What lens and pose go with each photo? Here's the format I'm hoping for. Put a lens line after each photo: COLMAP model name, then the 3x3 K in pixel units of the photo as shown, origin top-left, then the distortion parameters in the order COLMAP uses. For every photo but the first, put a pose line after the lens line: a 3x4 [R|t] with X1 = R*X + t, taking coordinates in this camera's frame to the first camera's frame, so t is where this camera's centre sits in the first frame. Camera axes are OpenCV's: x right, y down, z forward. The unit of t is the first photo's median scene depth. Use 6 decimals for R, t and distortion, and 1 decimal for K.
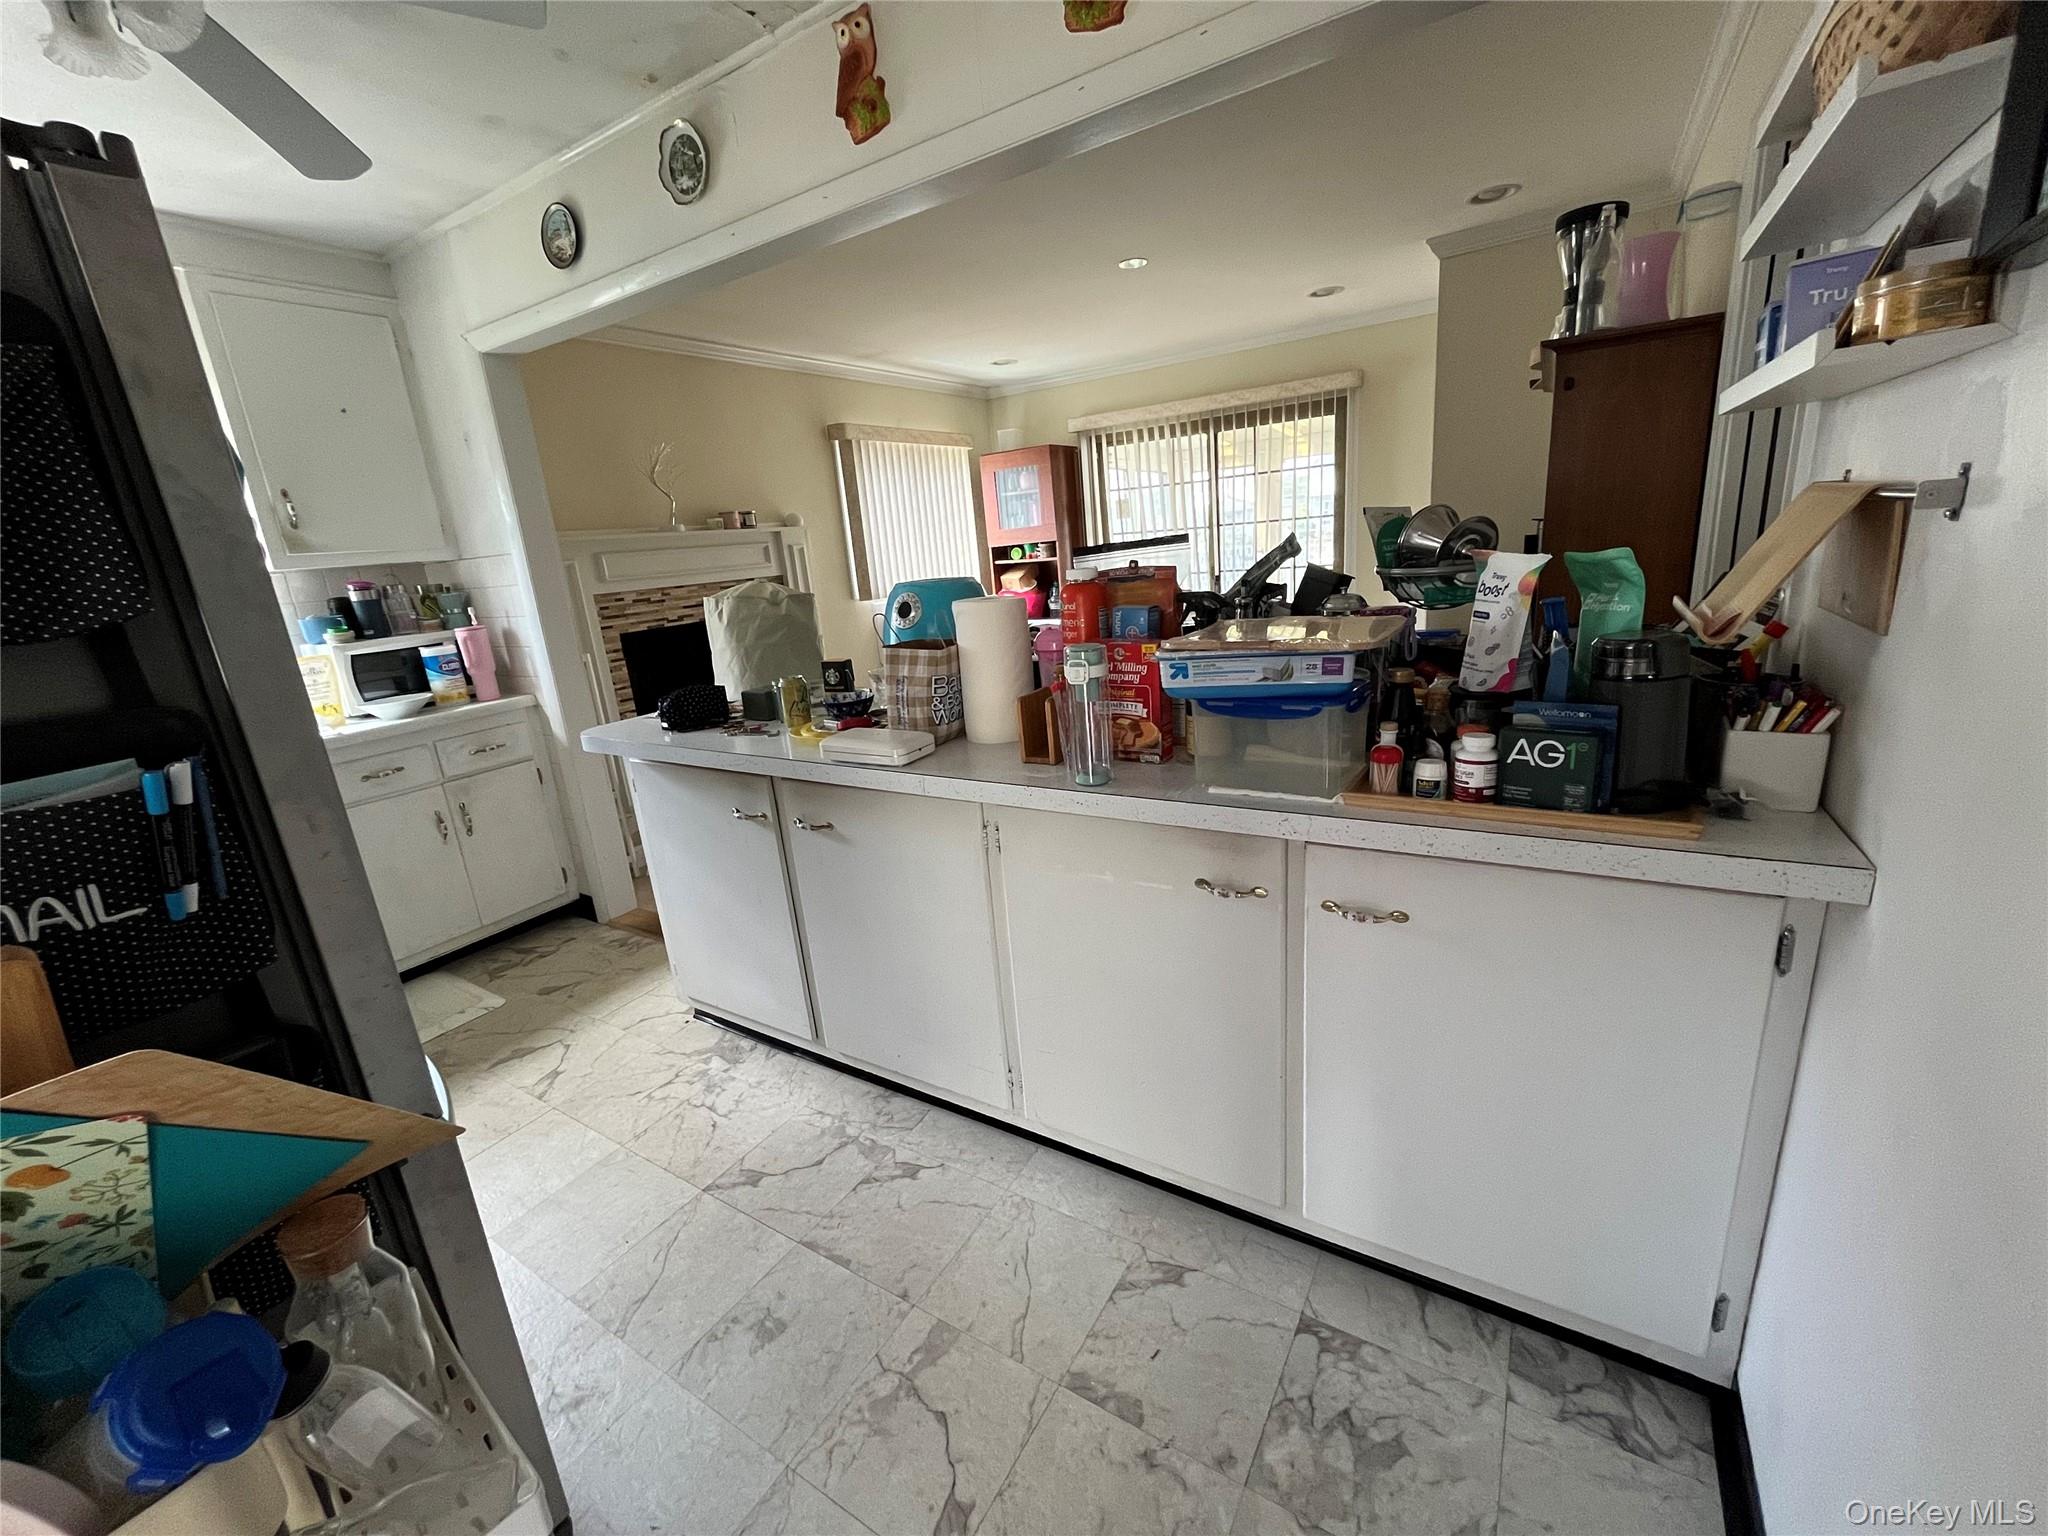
lens RADIAL K [[832.4, 0, 1019.3], [0, 832.4, 769.4], [0, 0, 1]] dist [-0.002340, -0.000442]
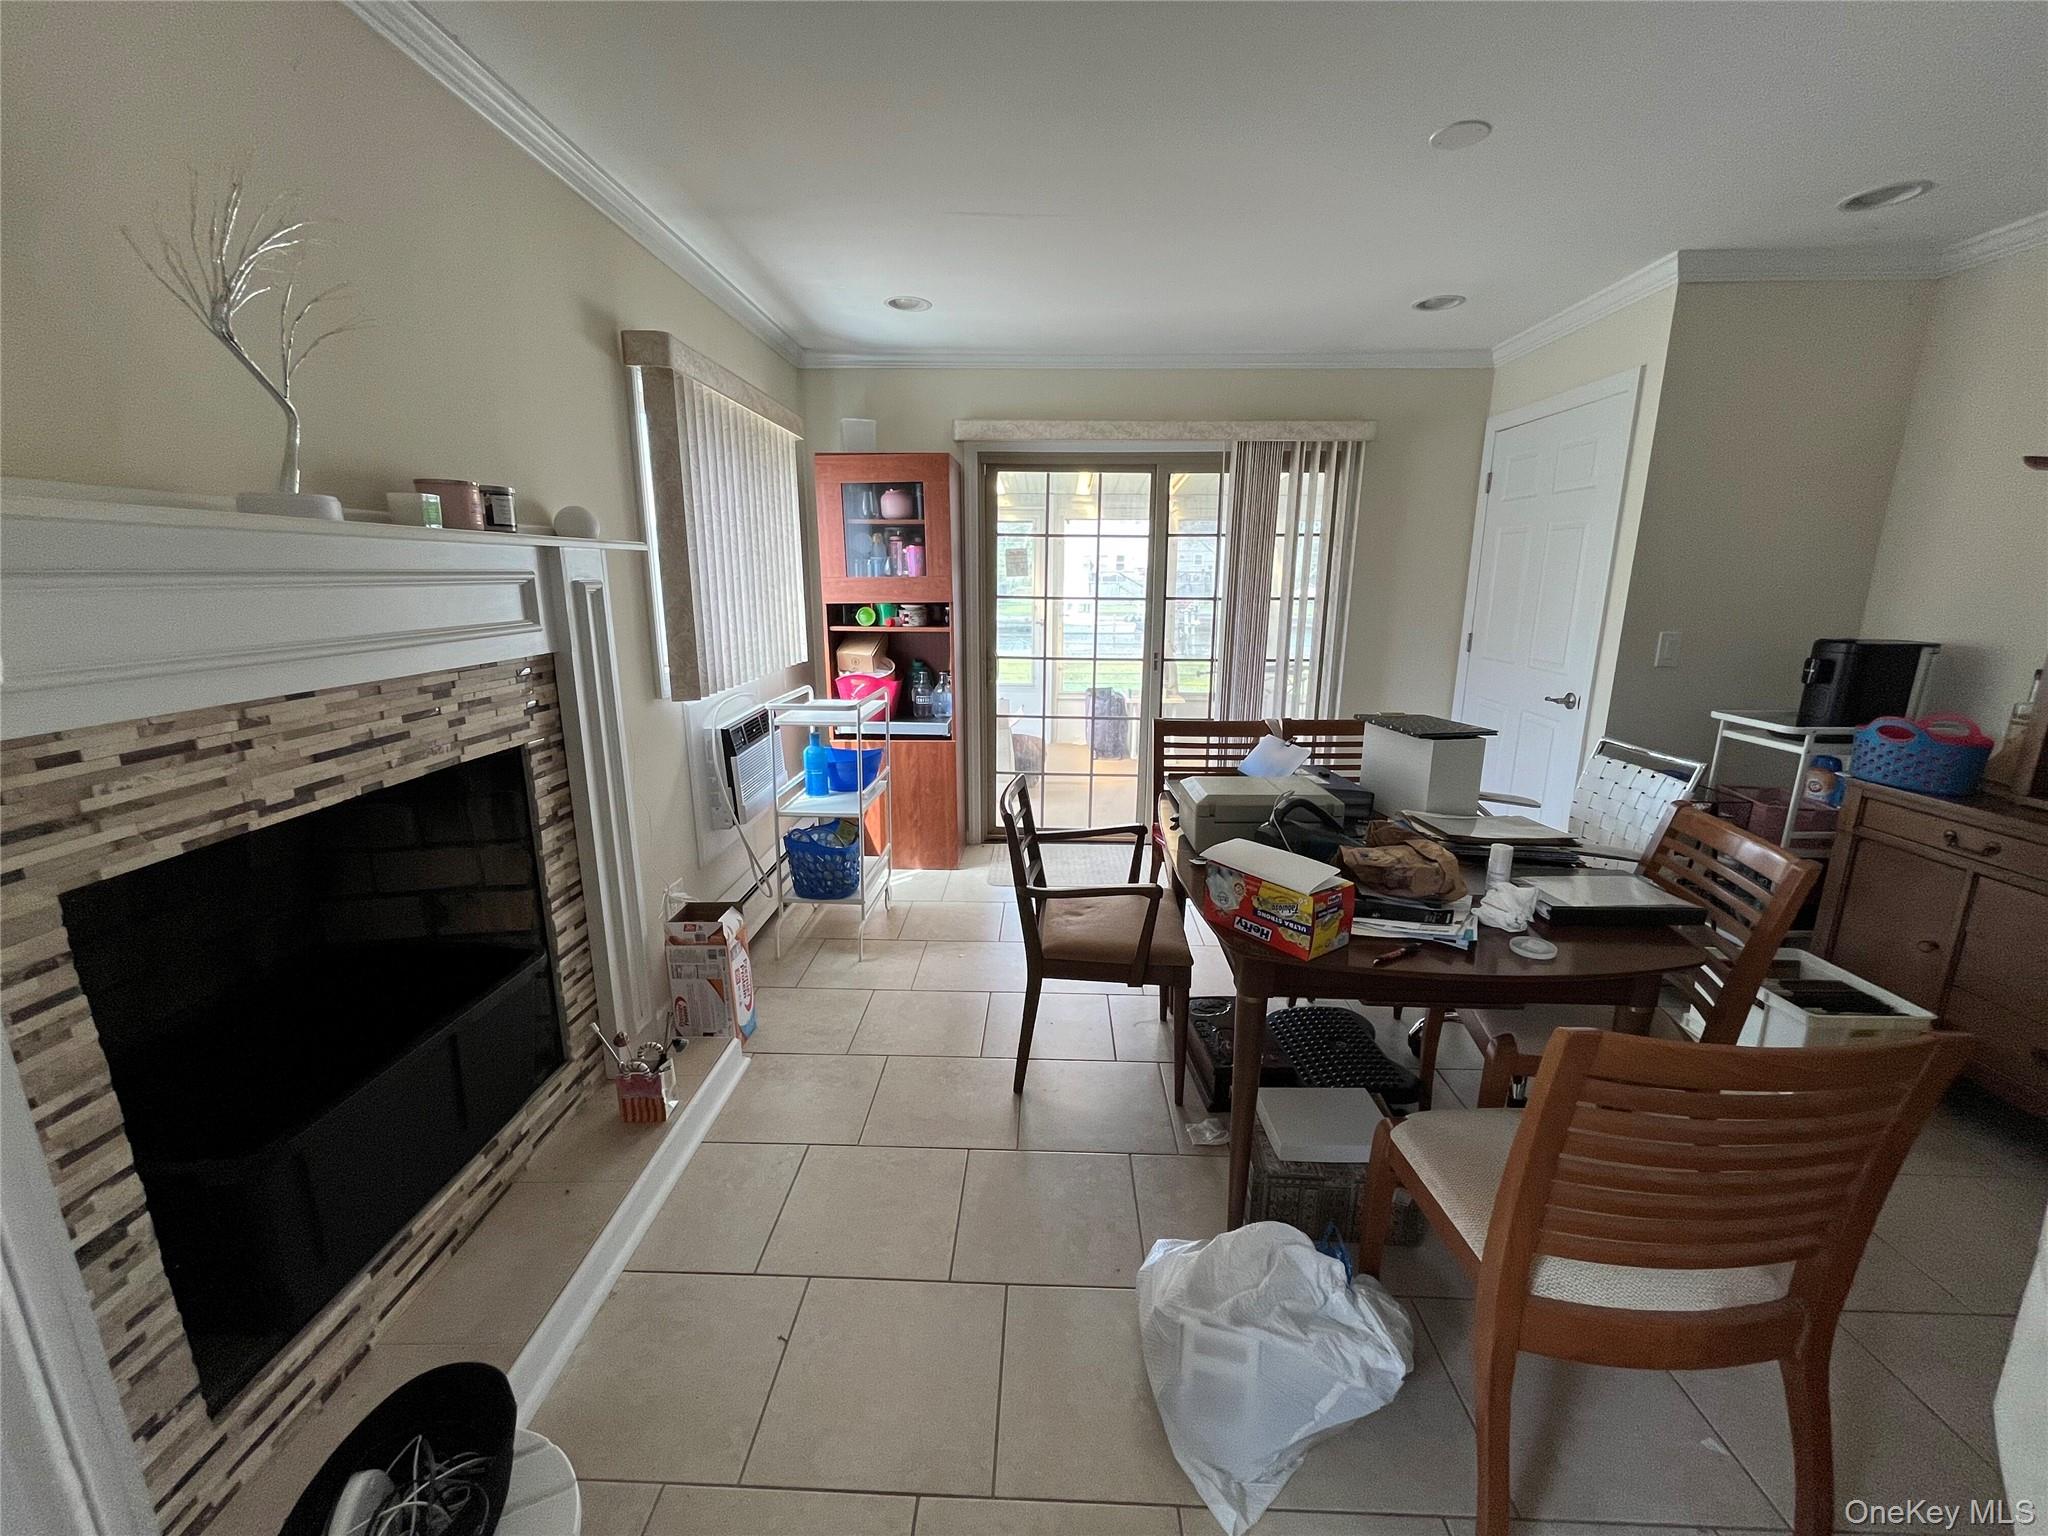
lens RADIAL K [[832.4, 0, 1022.1], [0, 832.4, 770.4], [0, 0, 1]] dist [-0.002340, -0.000442]
pose [[0.854603, -0.032141, 0.518286, -0.289459], [0.062091, 0.997247, -0.040540, -0.137968], [-0.515556, 0.066827, 0.854246, 0.510400]]
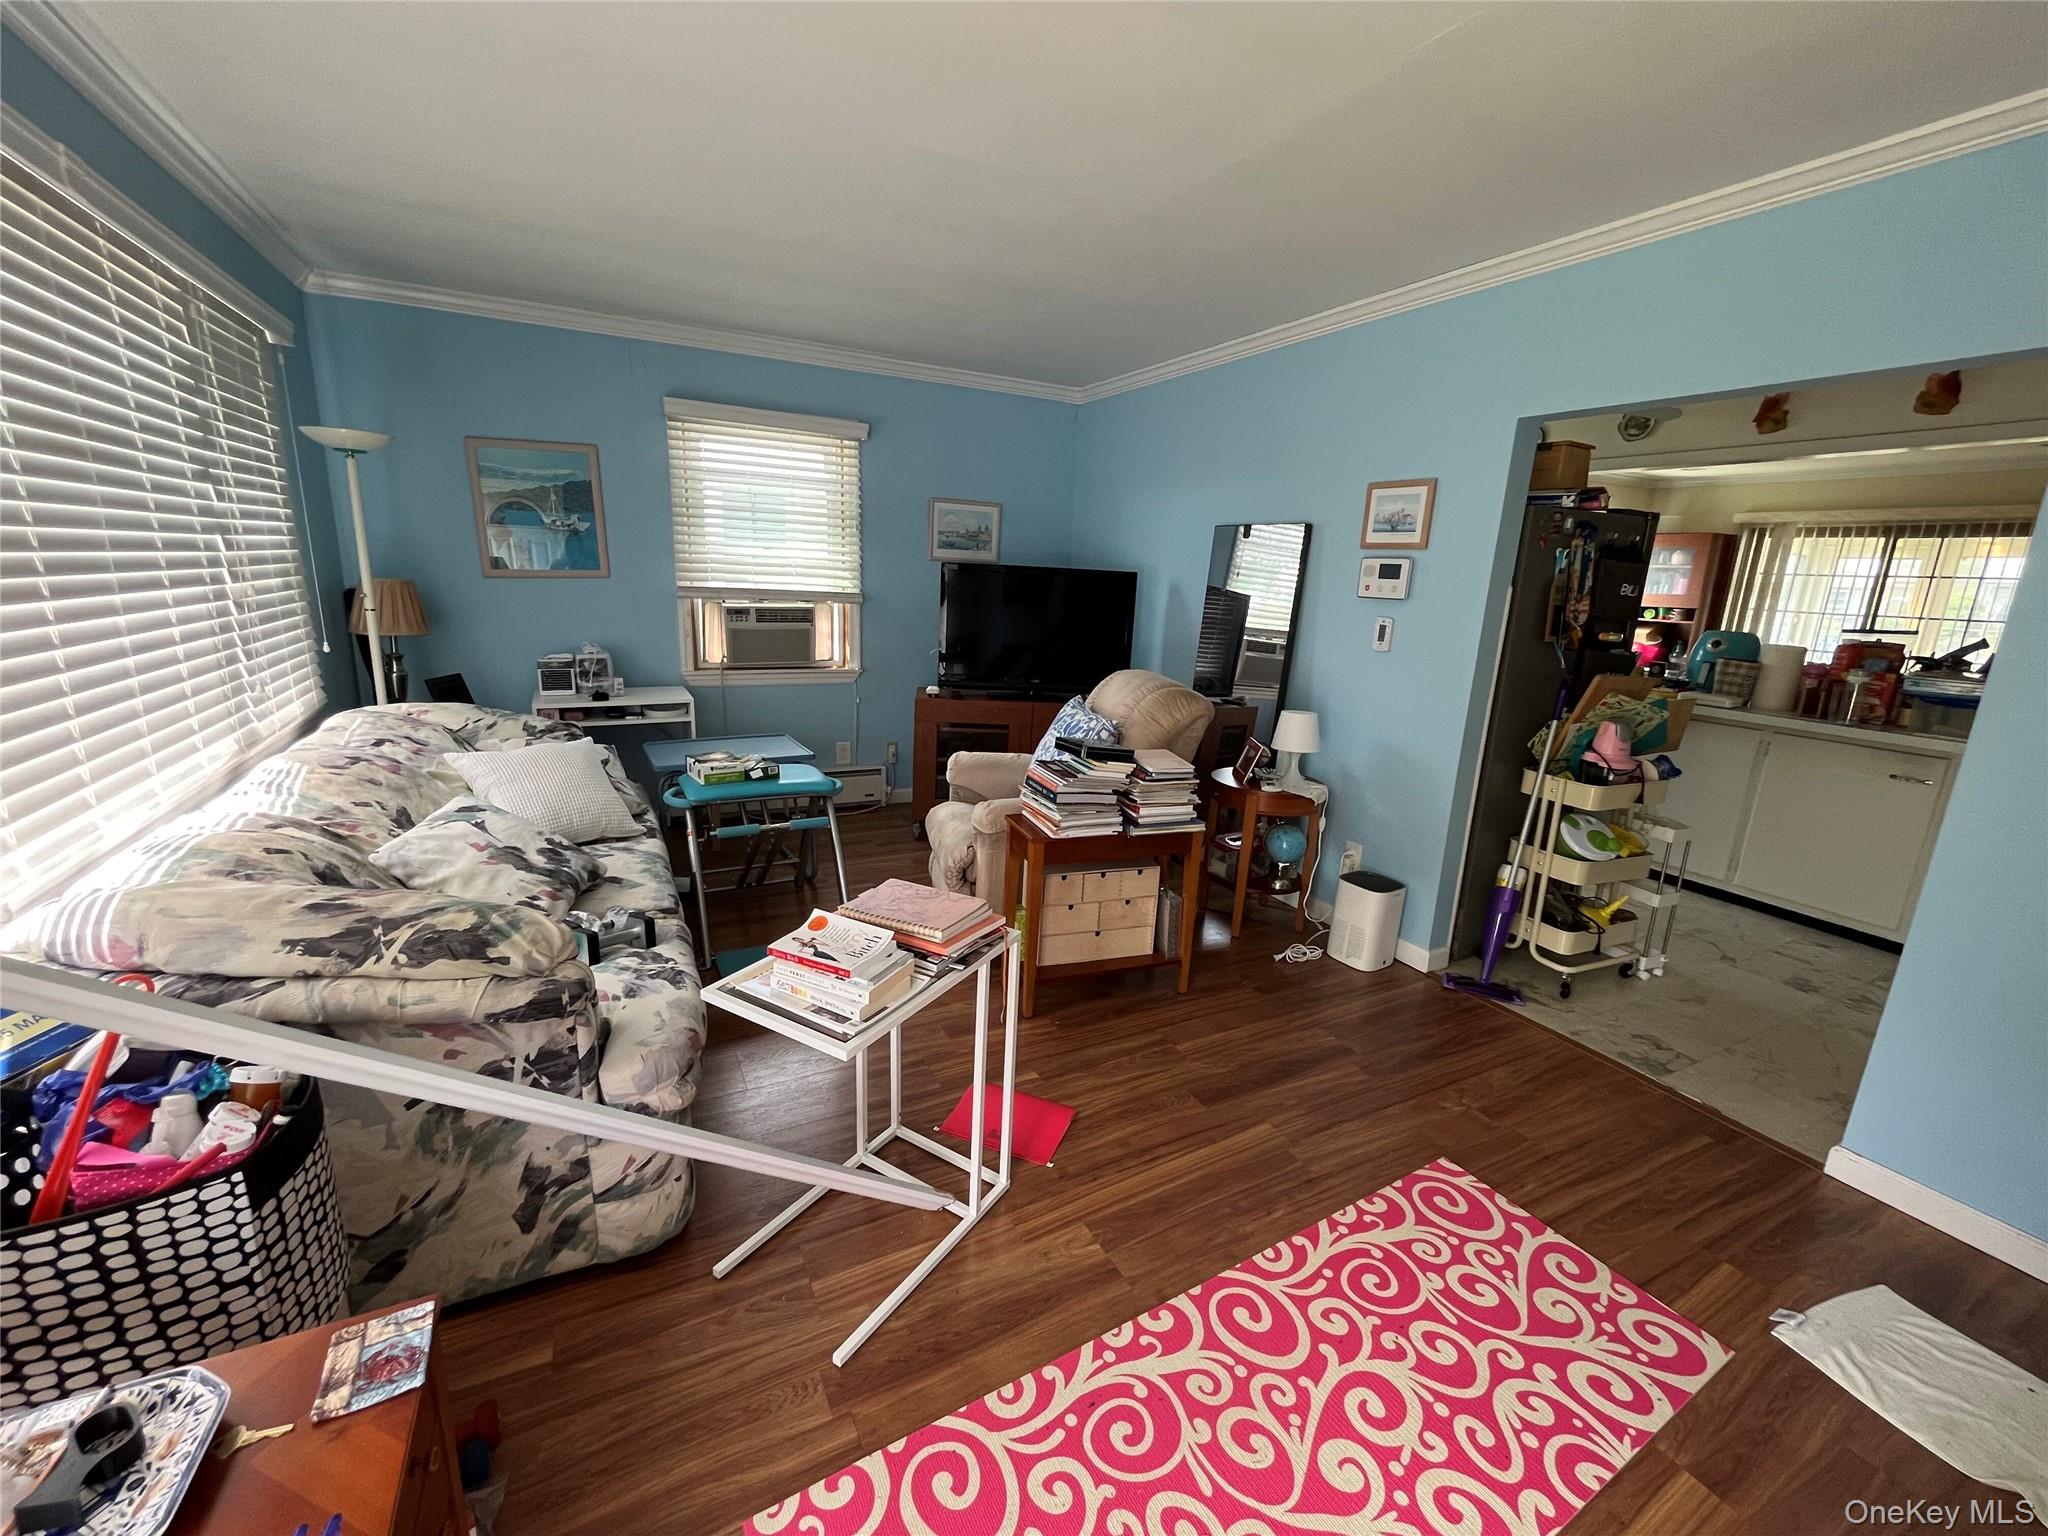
lens RADIAL K [[832.4, 0, 1025.3], [0, 832.4, 765.2], [0, 0, 1]] dist [-0.002340, -0.000442]
pose [[0.861740, 0.226563, -0.453953, -0.238863], [-0.237602, 0.970786, 0.033469, 0.173112], [0.448274, 0.079019, 0.890397, -0.623998]]
